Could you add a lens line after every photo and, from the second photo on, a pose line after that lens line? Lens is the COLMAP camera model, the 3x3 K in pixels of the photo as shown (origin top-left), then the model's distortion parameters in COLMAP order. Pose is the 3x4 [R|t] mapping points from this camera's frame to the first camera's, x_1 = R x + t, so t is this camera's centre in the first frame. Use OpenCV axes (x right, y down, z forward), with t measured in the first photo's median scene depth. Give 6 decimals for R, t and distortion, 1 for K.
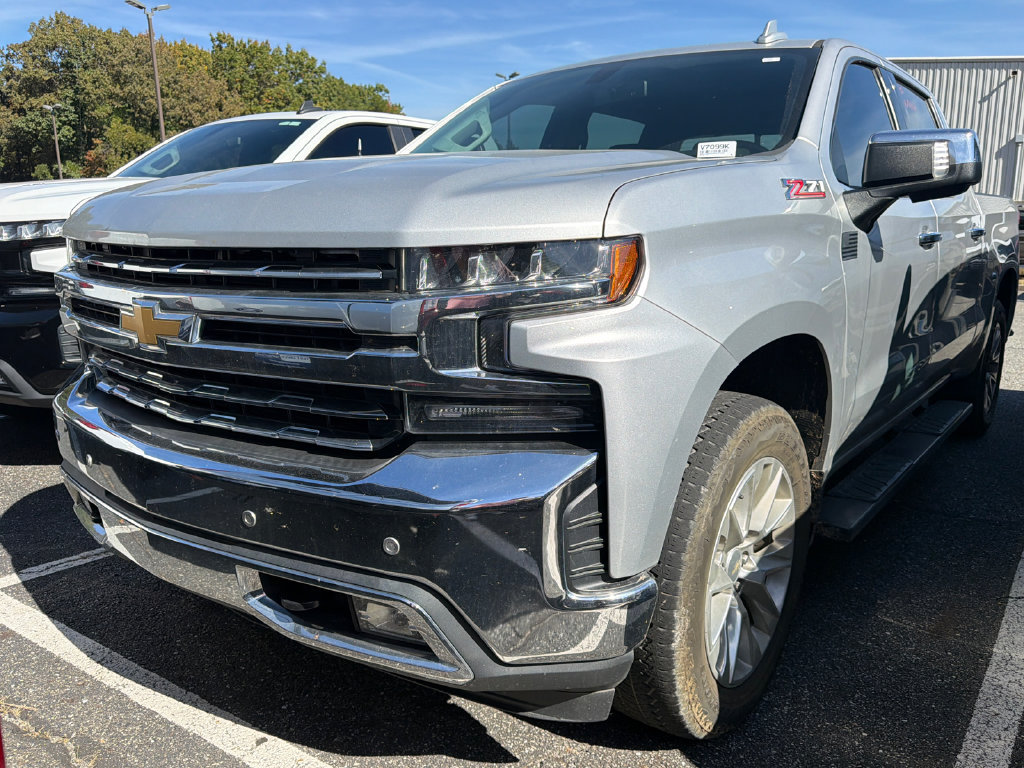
lens RADIAL K [[808.0, 0, 509.9], [0, 808.0, 382.8], [0, 0, 1]] dist [0.006597, -0.007036]
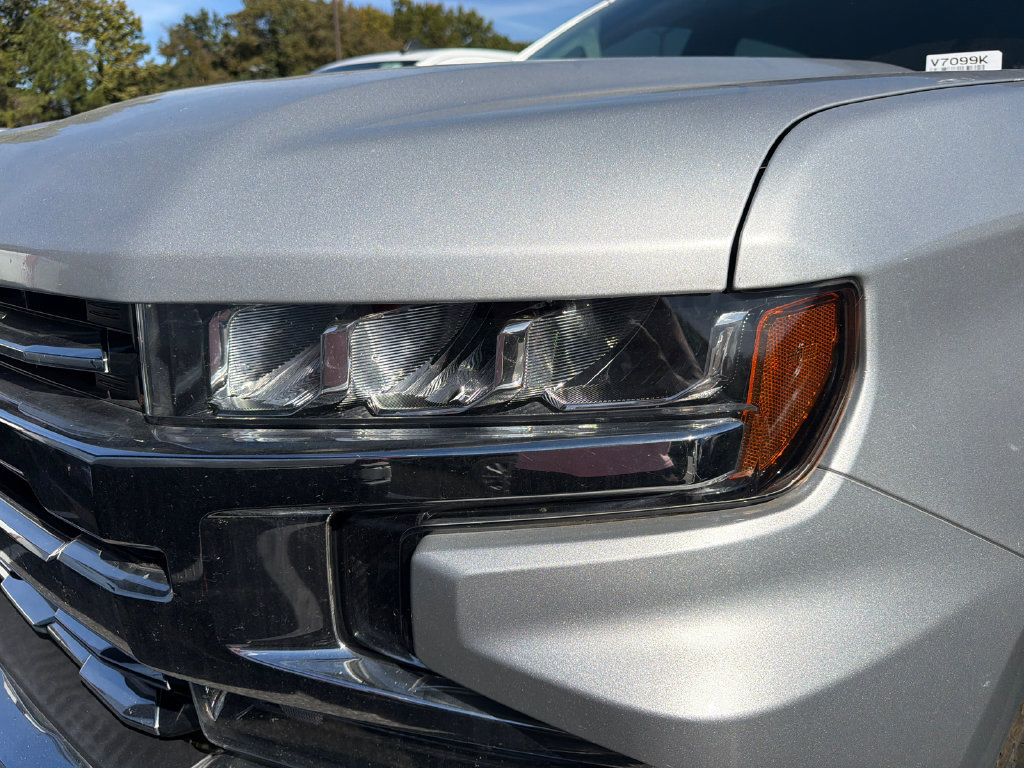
lens RADIAL K [[718.0, 0, 507.3], [0, 718.0, 380.5], [0, 0, 1]] dist [0.001609, -0.001532]
pose [[0.980539, 0.060689, -0.186708, 0.061881], [-0.044295, 0.994887, 0.090763, -0.120750], [0.191262, -0.080727, 0.978214, 0.519391]]
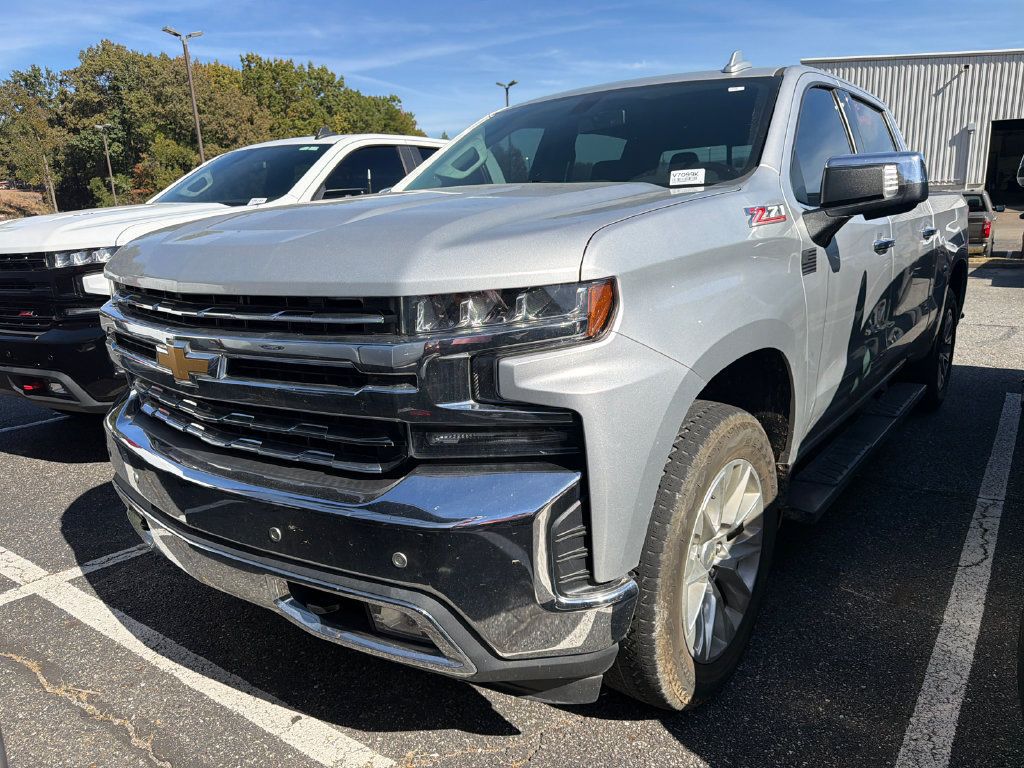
lens RADIAL K [[718.0, 0, 507.3], [0, 718.0, 380.5], [0, 0, 1]] dist [0.001609, -0.001532]
pose [[0.999496, -0.028025, -0.014942, 0.018531], [0.028474, 0.999123, 0.030699, -0.055351], [0.014068, -0.031109, 0.999417, 0.004621]]
